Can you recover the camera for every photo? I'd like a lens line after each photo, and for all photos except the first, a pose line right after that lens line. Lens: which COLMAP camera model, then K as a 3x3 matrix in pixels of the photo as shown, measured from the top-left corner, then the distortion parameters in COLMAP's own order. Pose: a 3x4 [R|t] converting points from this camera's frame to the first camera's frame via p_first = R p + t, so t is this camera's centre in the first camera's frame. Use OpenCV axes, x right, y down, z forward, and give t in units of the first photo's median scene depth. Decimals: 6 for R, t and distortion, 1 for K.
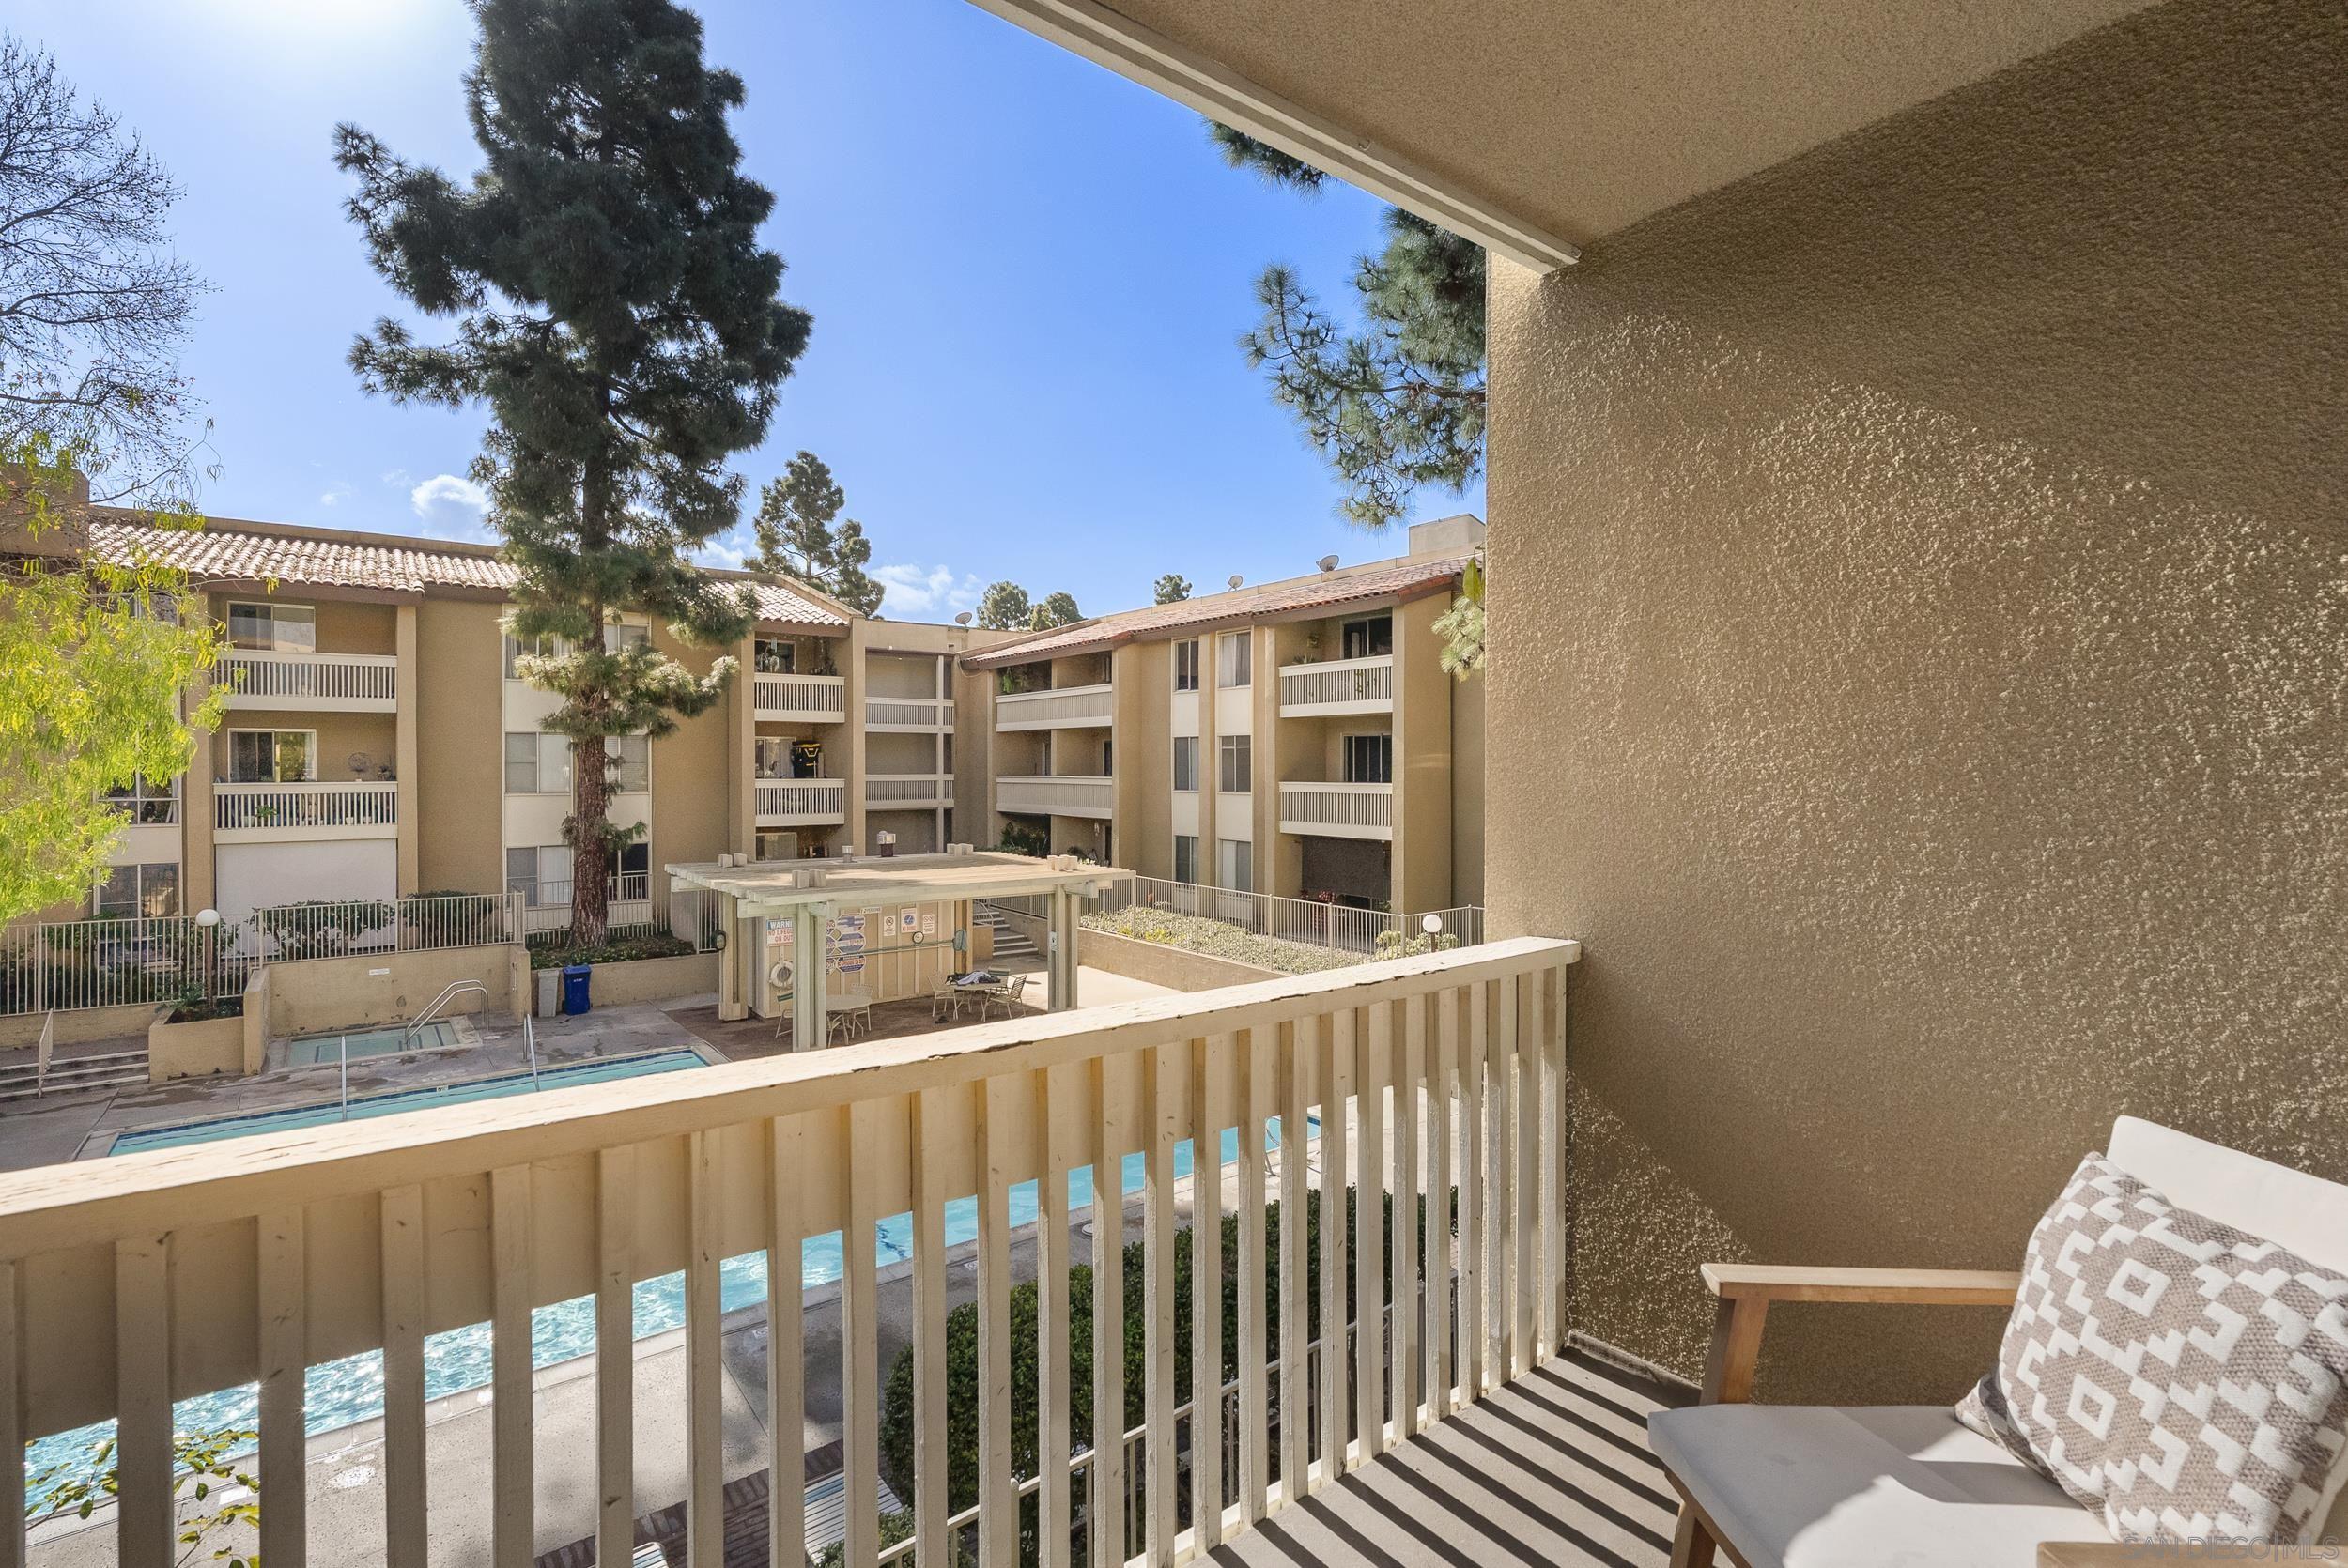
lens RADIAL K [[1068.2, 0, 1164.2], [0, 1068.2, 774.3], [0, 0, 1]] dist [-0.008034, 0.003062]
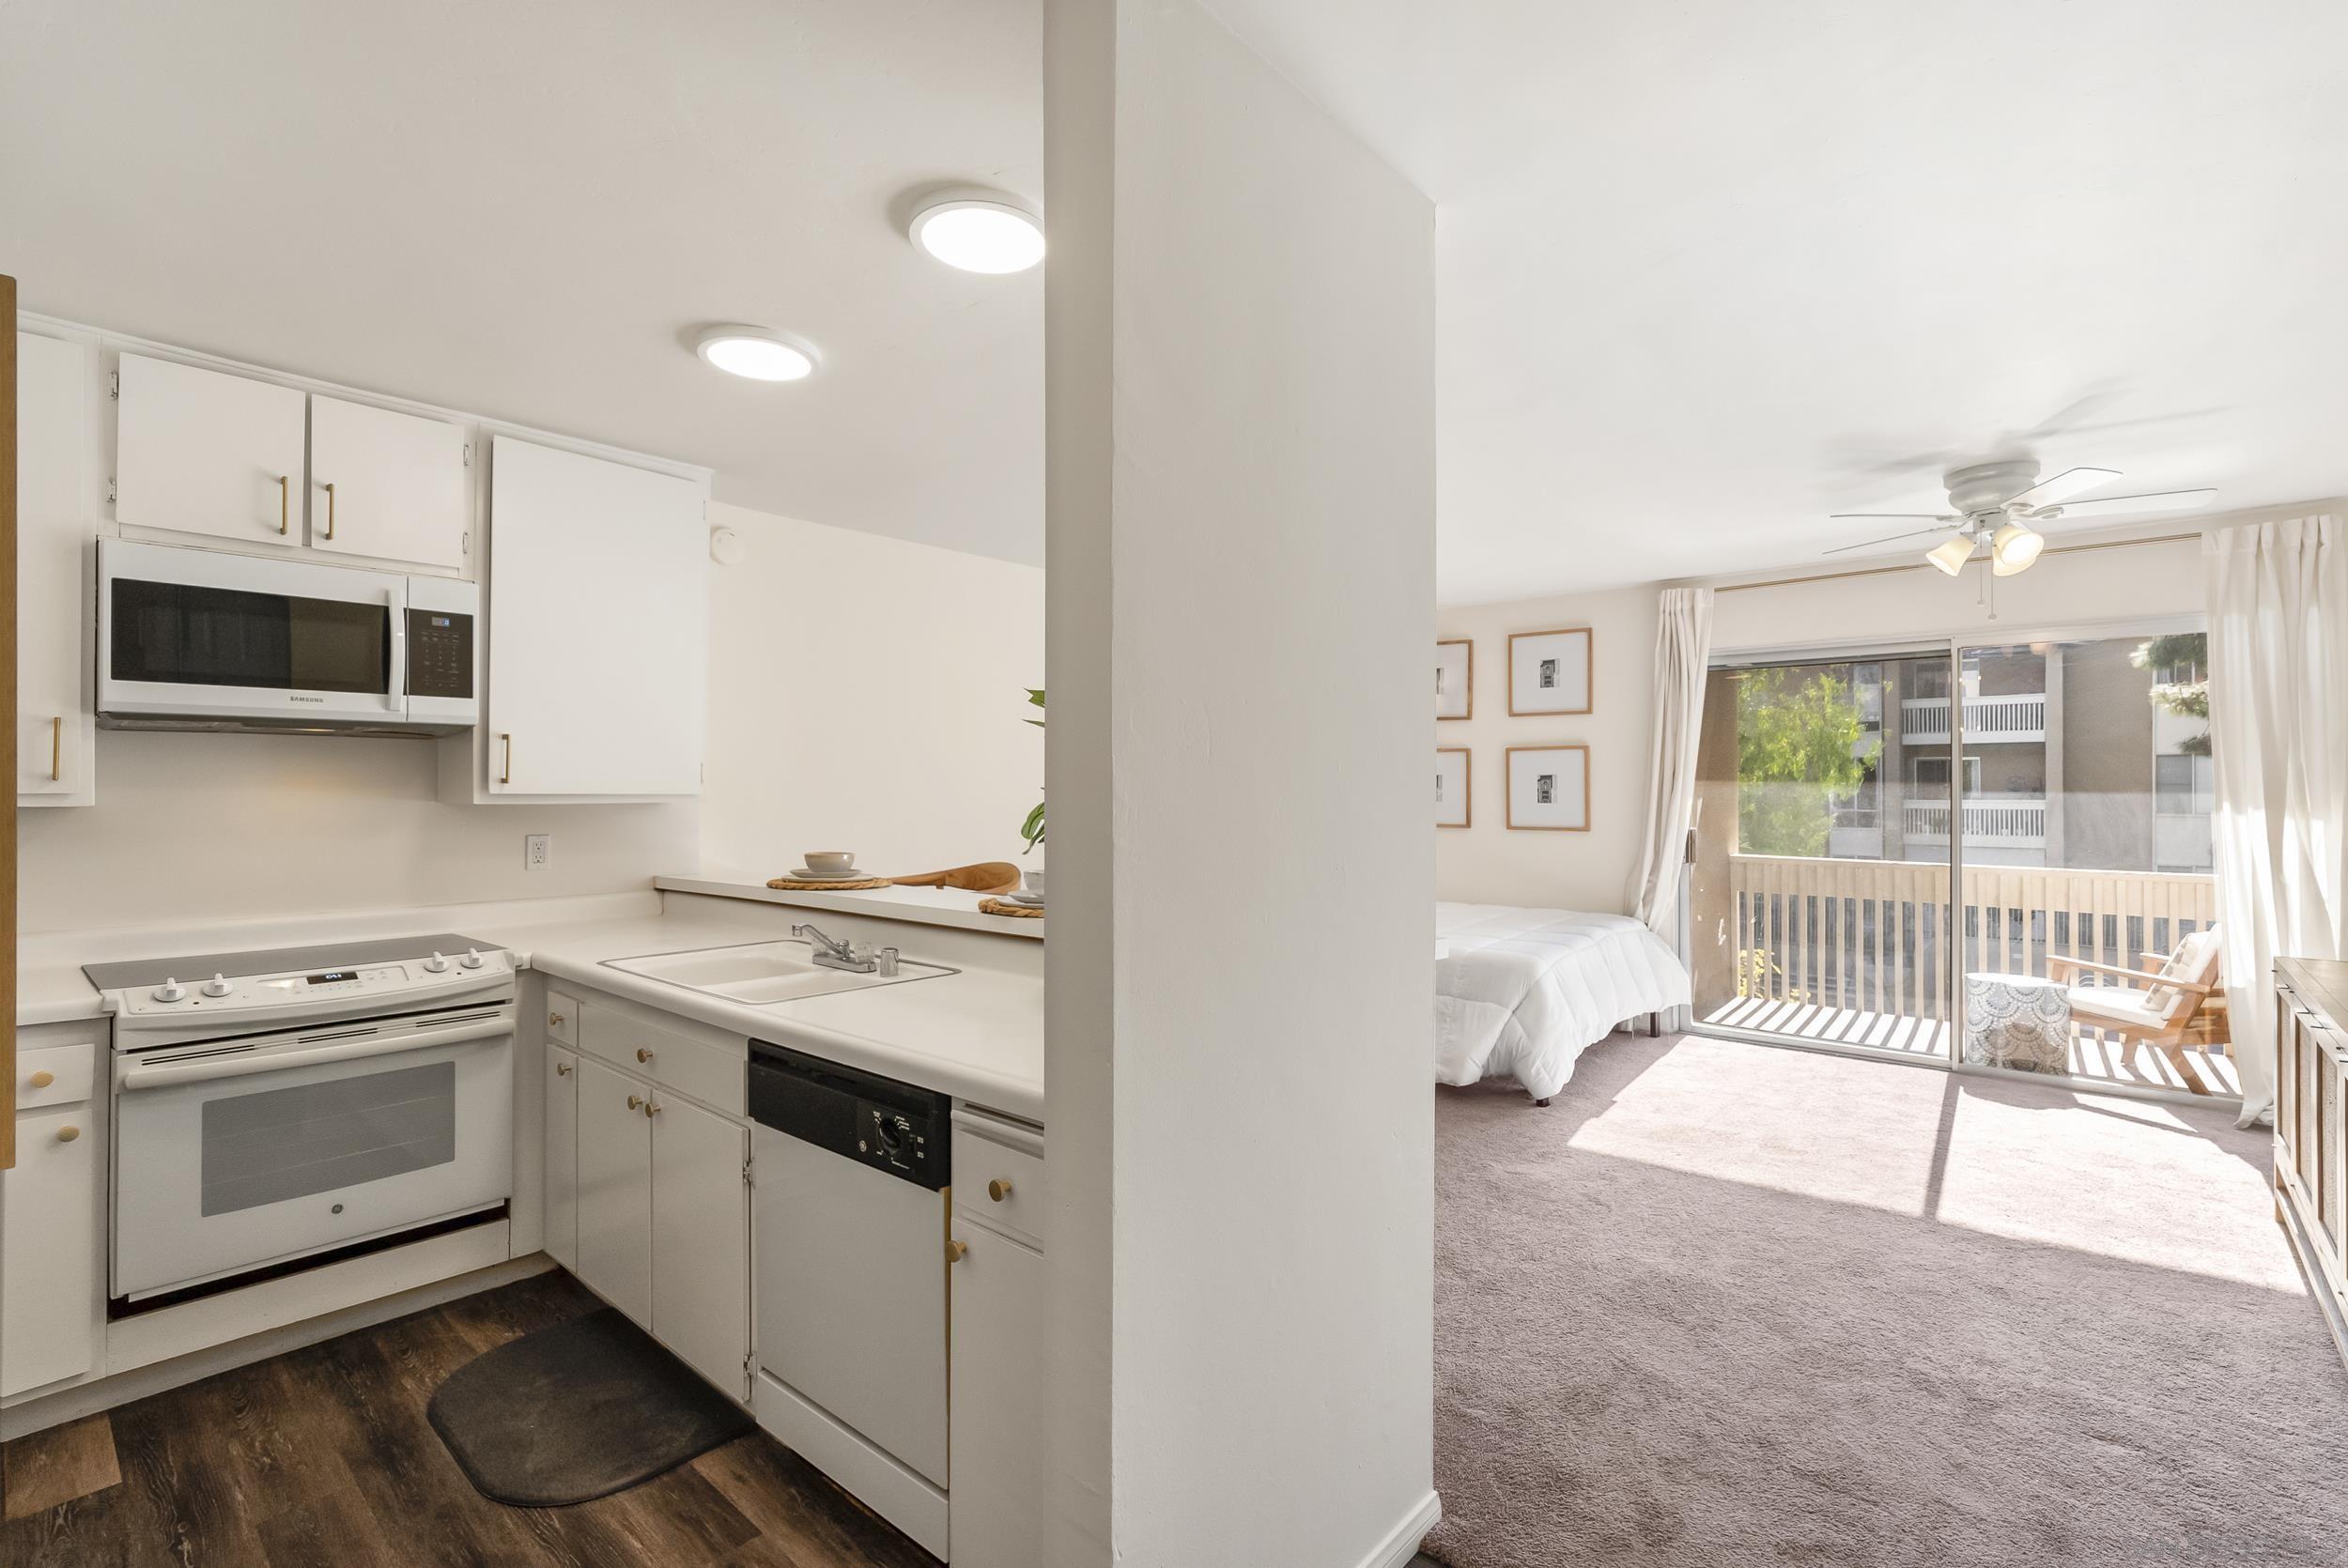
lens RADIAL K [[1068.2, 0, 1169.1], [0, 1068.2, 779.4], [0, 0, 1]] dist [-0.008034, 0.003062]
pose [[0.209989, -0.000560, -0.977704, 0.220439], [-0.007468, 0.999970, -0.002176, -0.006713], [0.977675, 0.007758, 0.209978, -0.183852]]
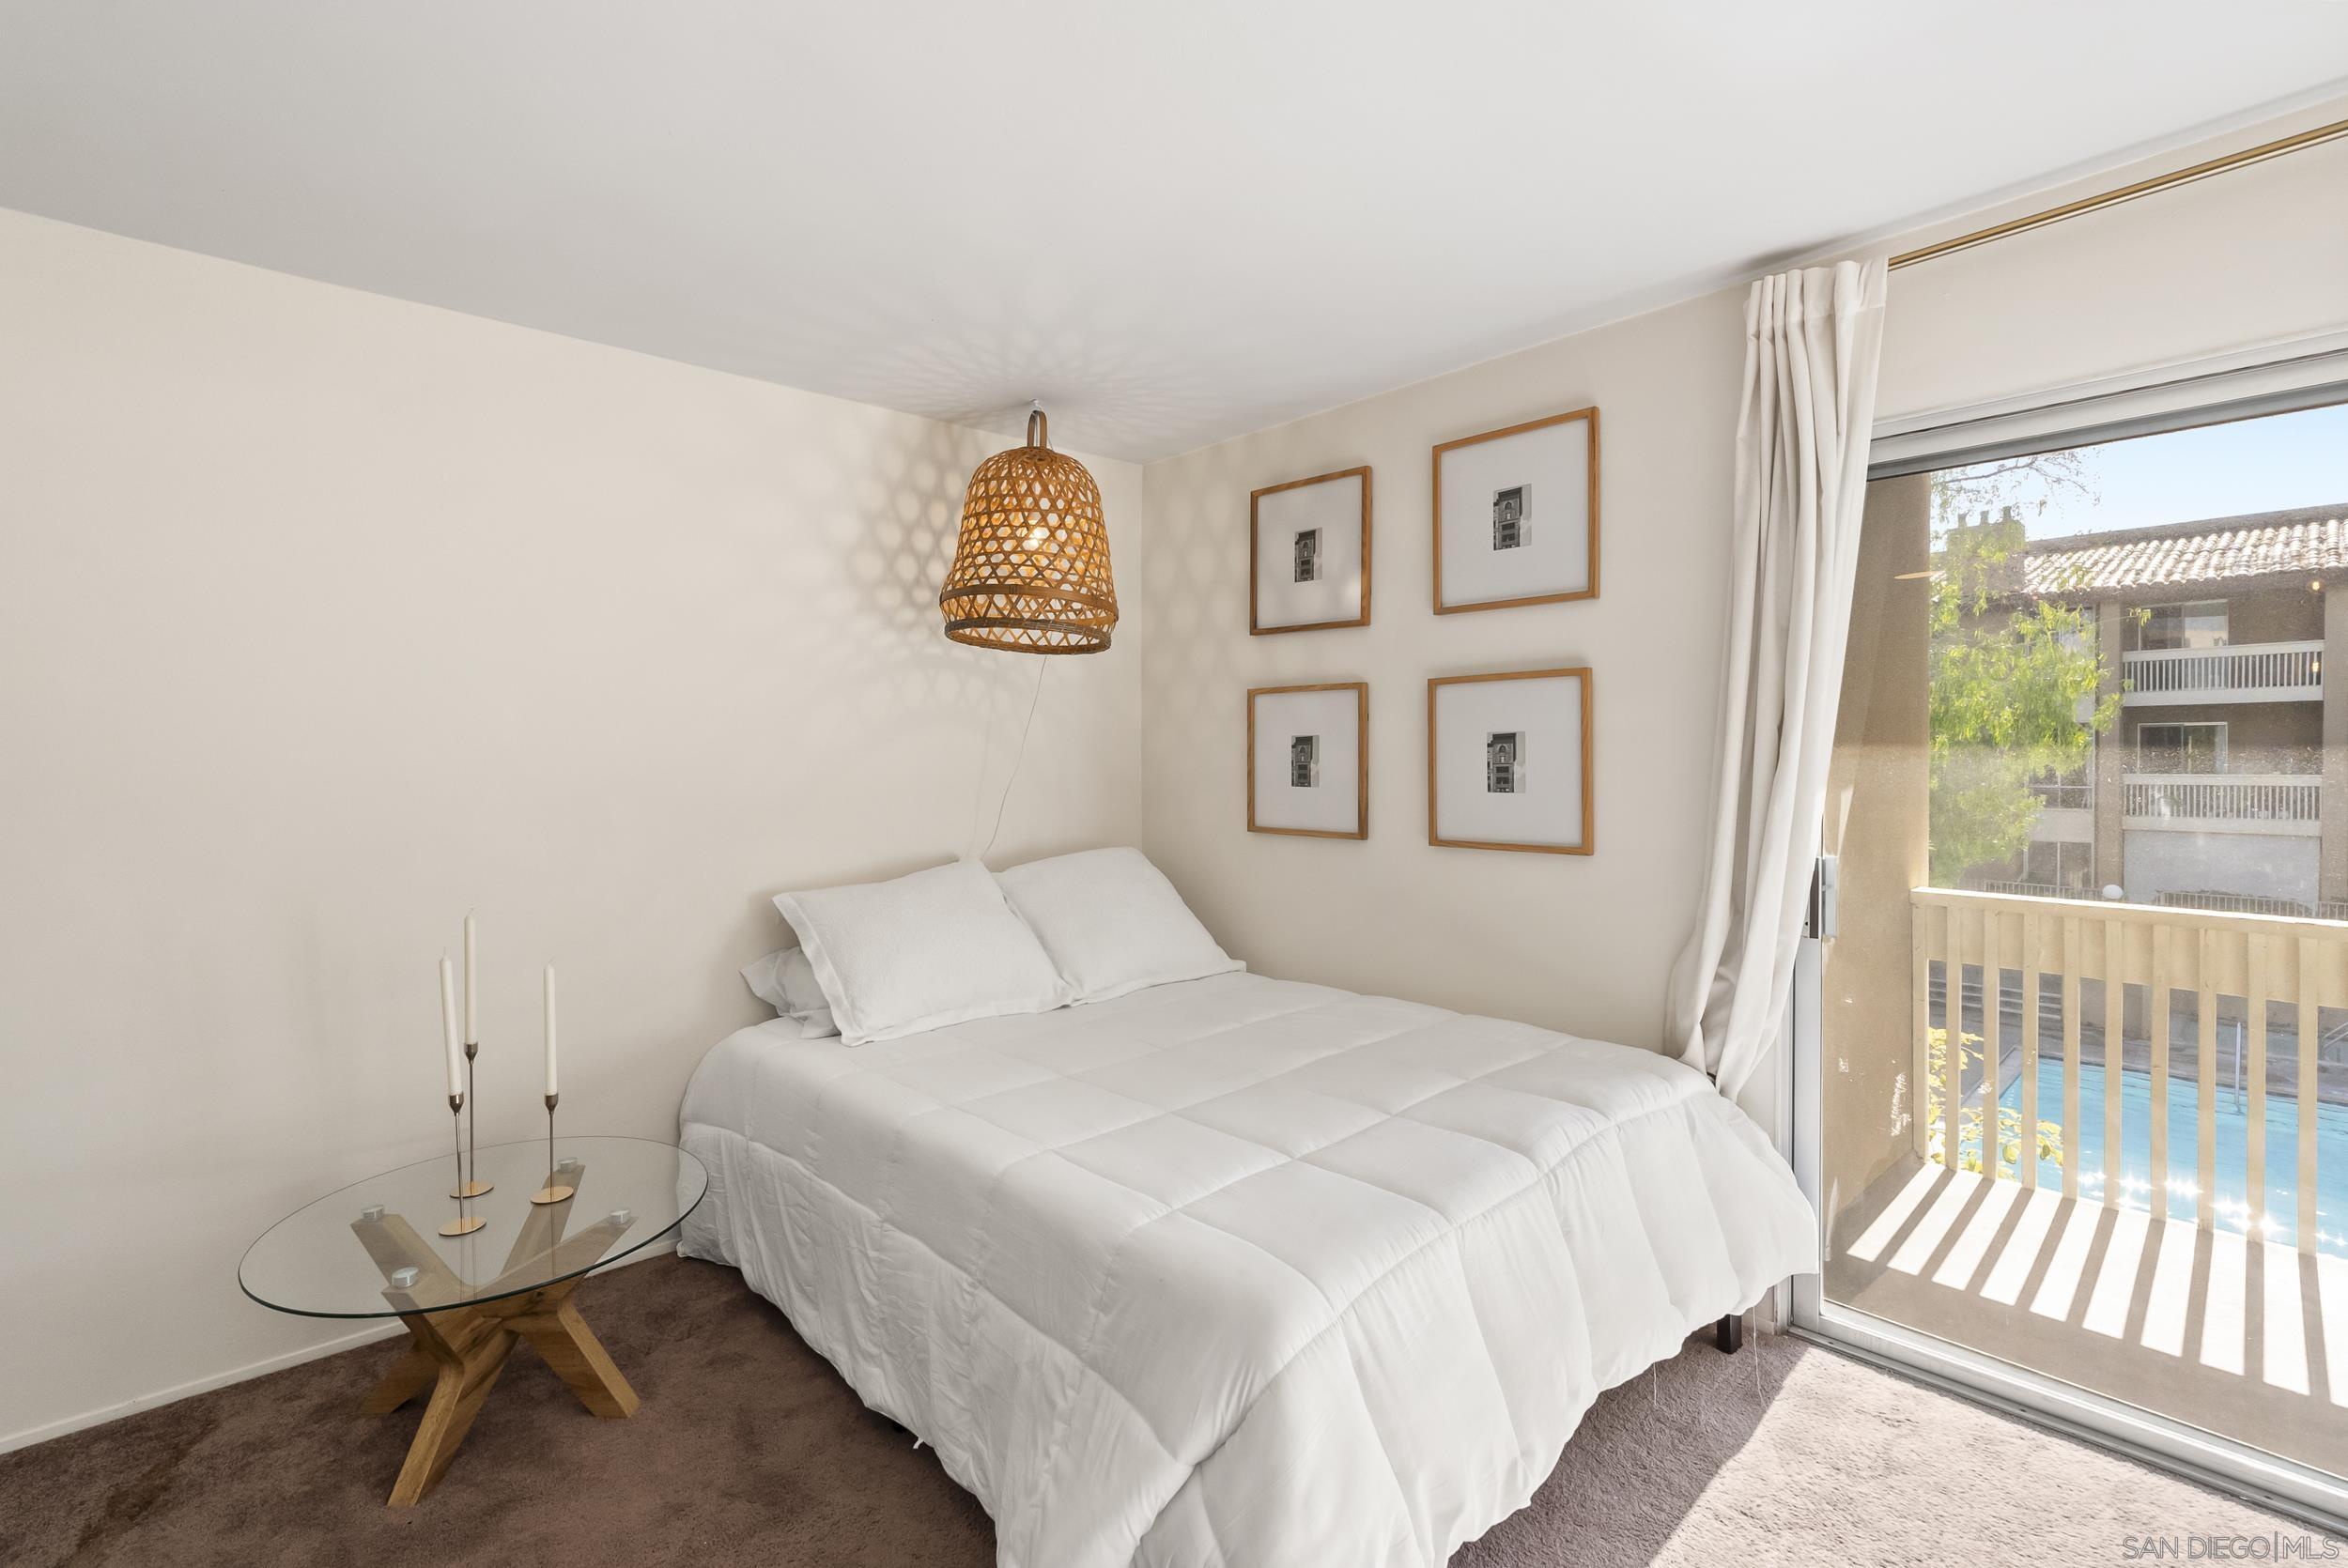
lens RADIAL K [[1068.2, 0, 1168.5], [0, 1068.2, 770.4], [0, 0, 1]] dist [-0.008034, 0.003062]
pose [[0.097020, 0.015889, -0.995156, 0.103912], [-0.005425, 0.999866, 0.015435, -0.006448], [0.995268, 0.003901, 0.097093, -0.089453]]
